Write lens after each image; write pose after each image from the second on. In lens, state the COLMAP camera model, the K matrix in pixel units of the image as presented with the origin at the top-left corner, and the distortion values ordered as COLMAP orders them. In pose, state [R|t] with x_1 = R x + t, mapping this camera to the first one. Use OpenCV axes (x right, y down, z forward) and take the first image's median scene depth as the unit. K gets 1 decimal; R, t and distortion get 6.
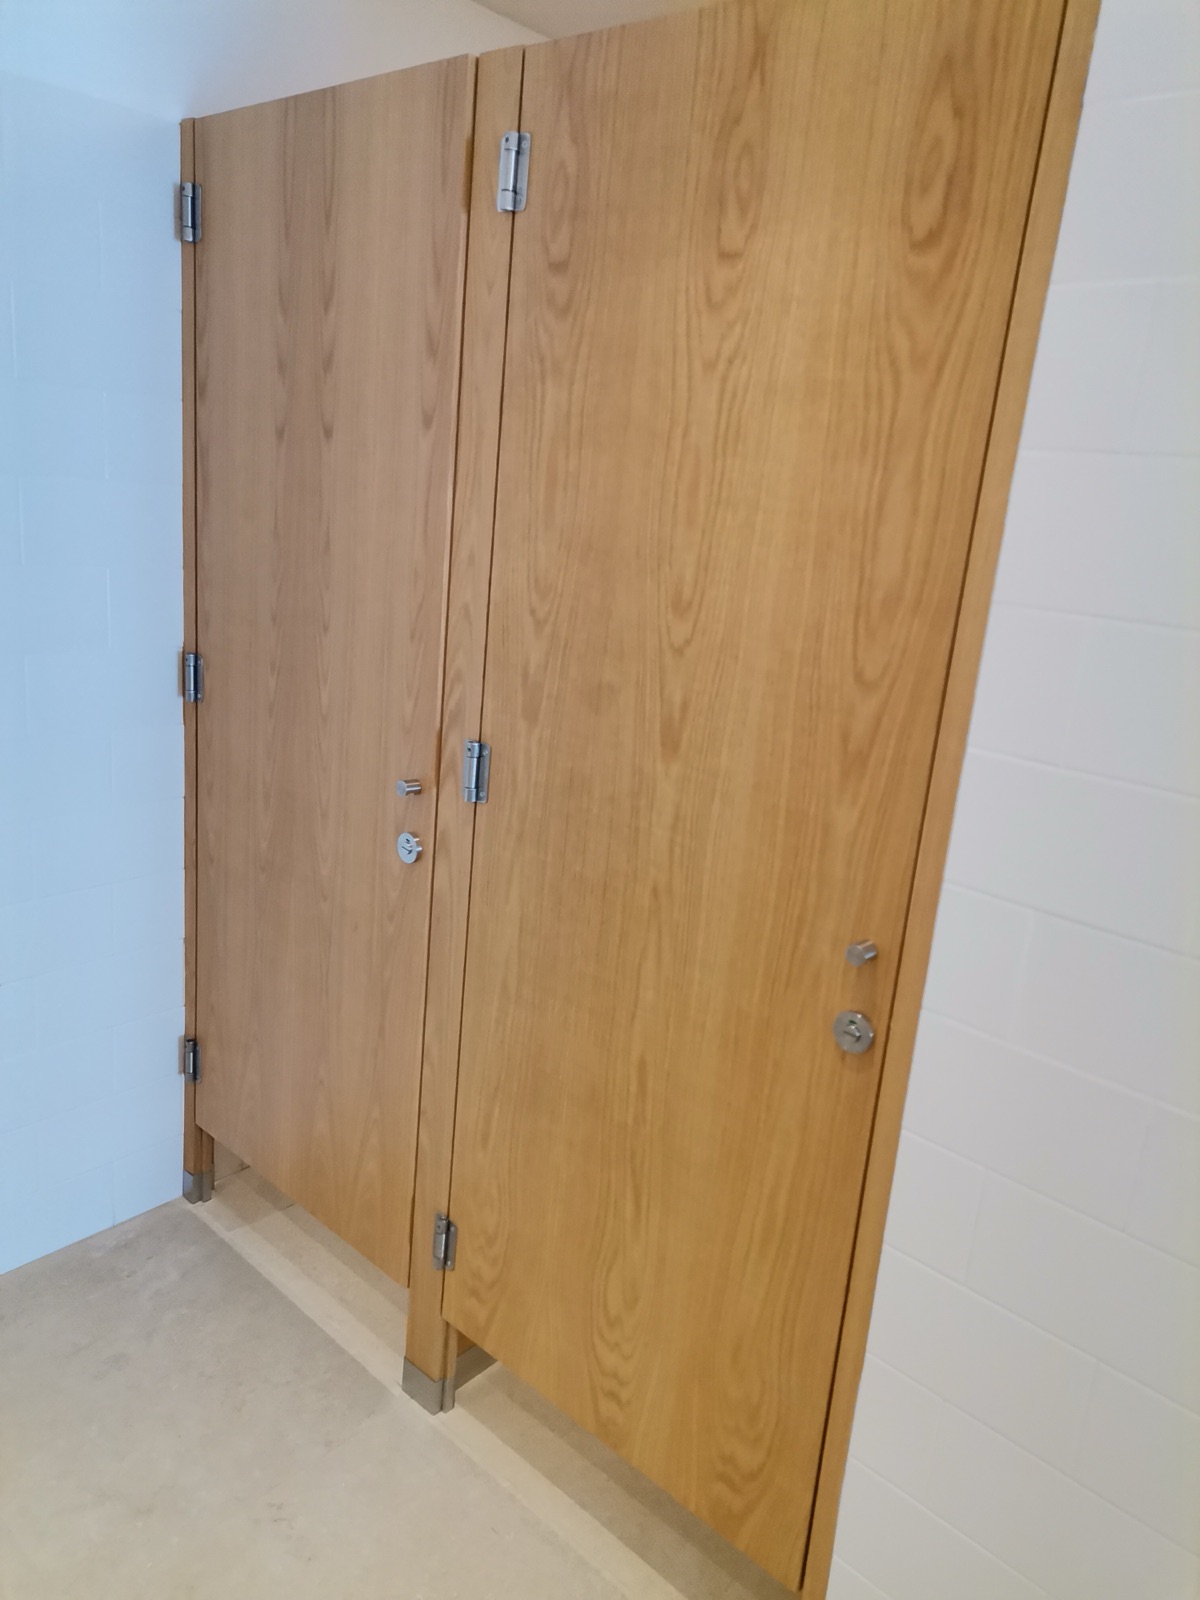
lens RADIAL K [[1204.9, 0, 600.0], [0, 1204.9, 800.0], [0, 0, 1]] dist [0.038165, -0.008521]
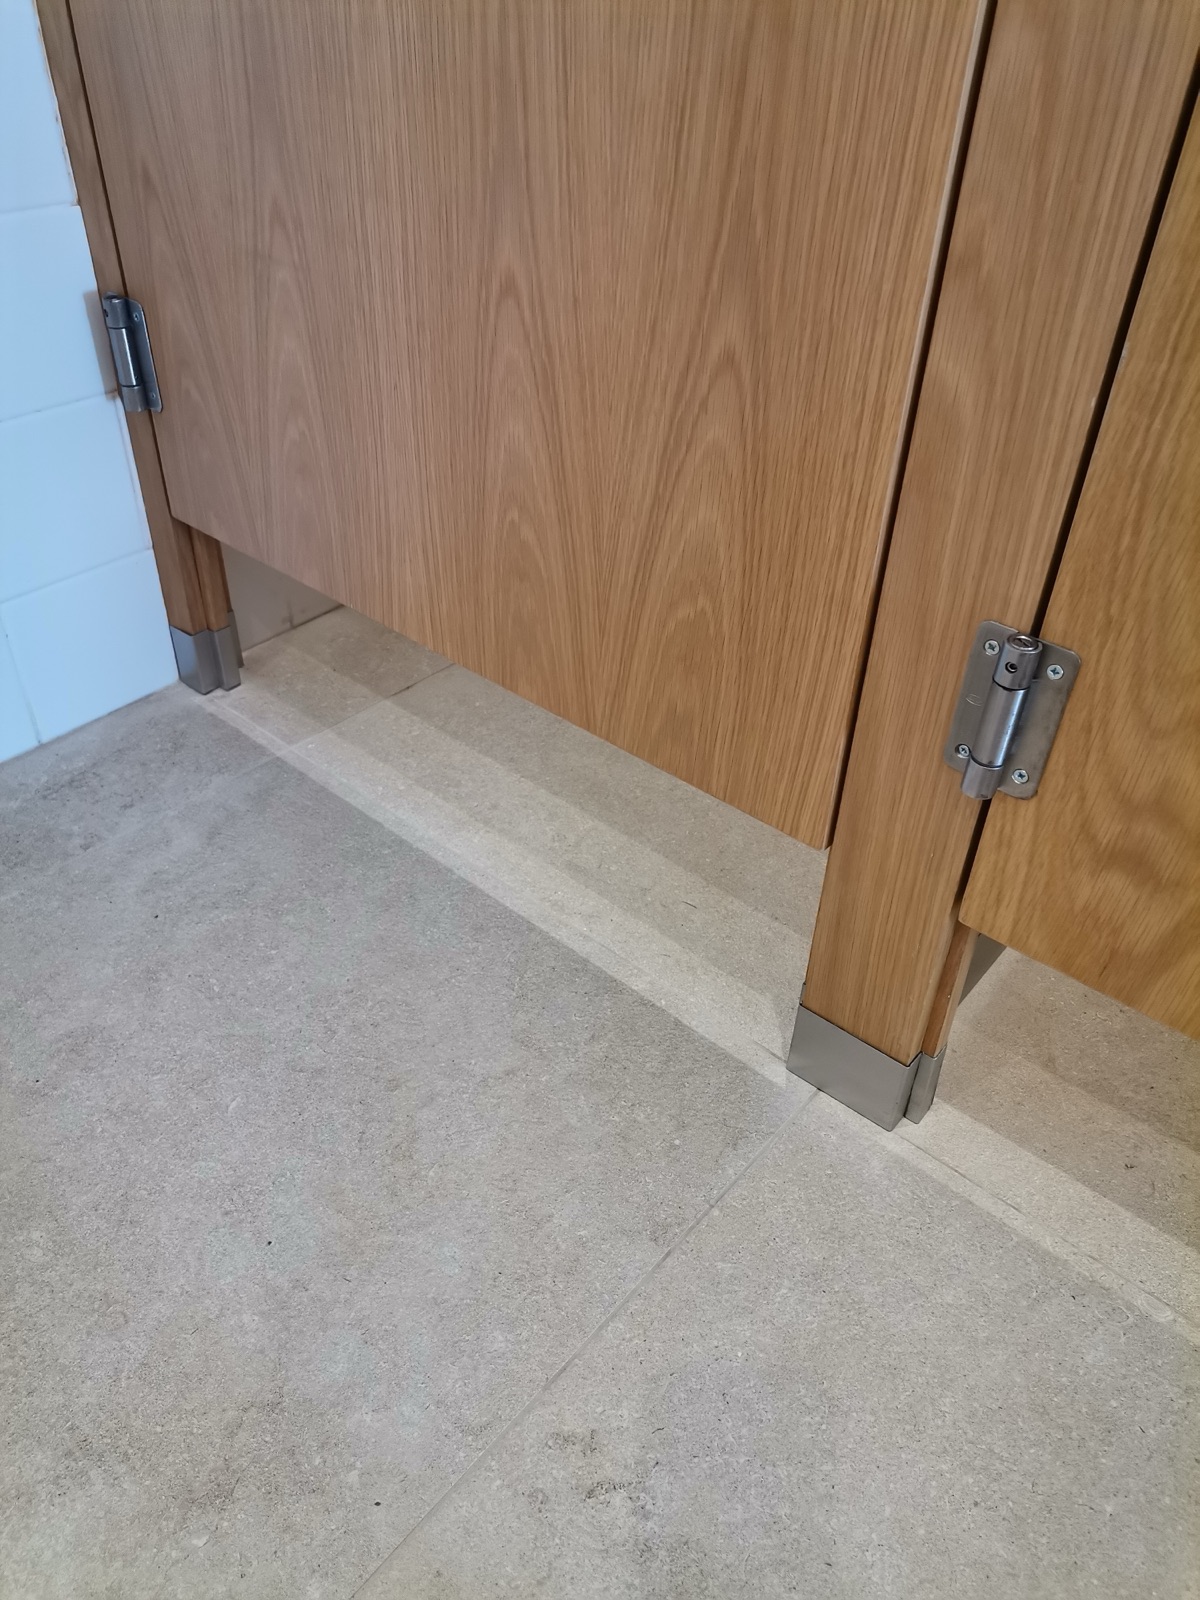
lens RADIAL K [[1204.9, 0, 600.0], [0, 1204.9, 800.0], [0, 0, 1]] dist [0.038165, -0.008521]
pose [[0.997946, -0.062868, -0.012265, -0.195707], [0.062837, 0.923748, 0.377810, 0.222169], [-0.012423, -0.377805, 0.925802, 0.600377]]
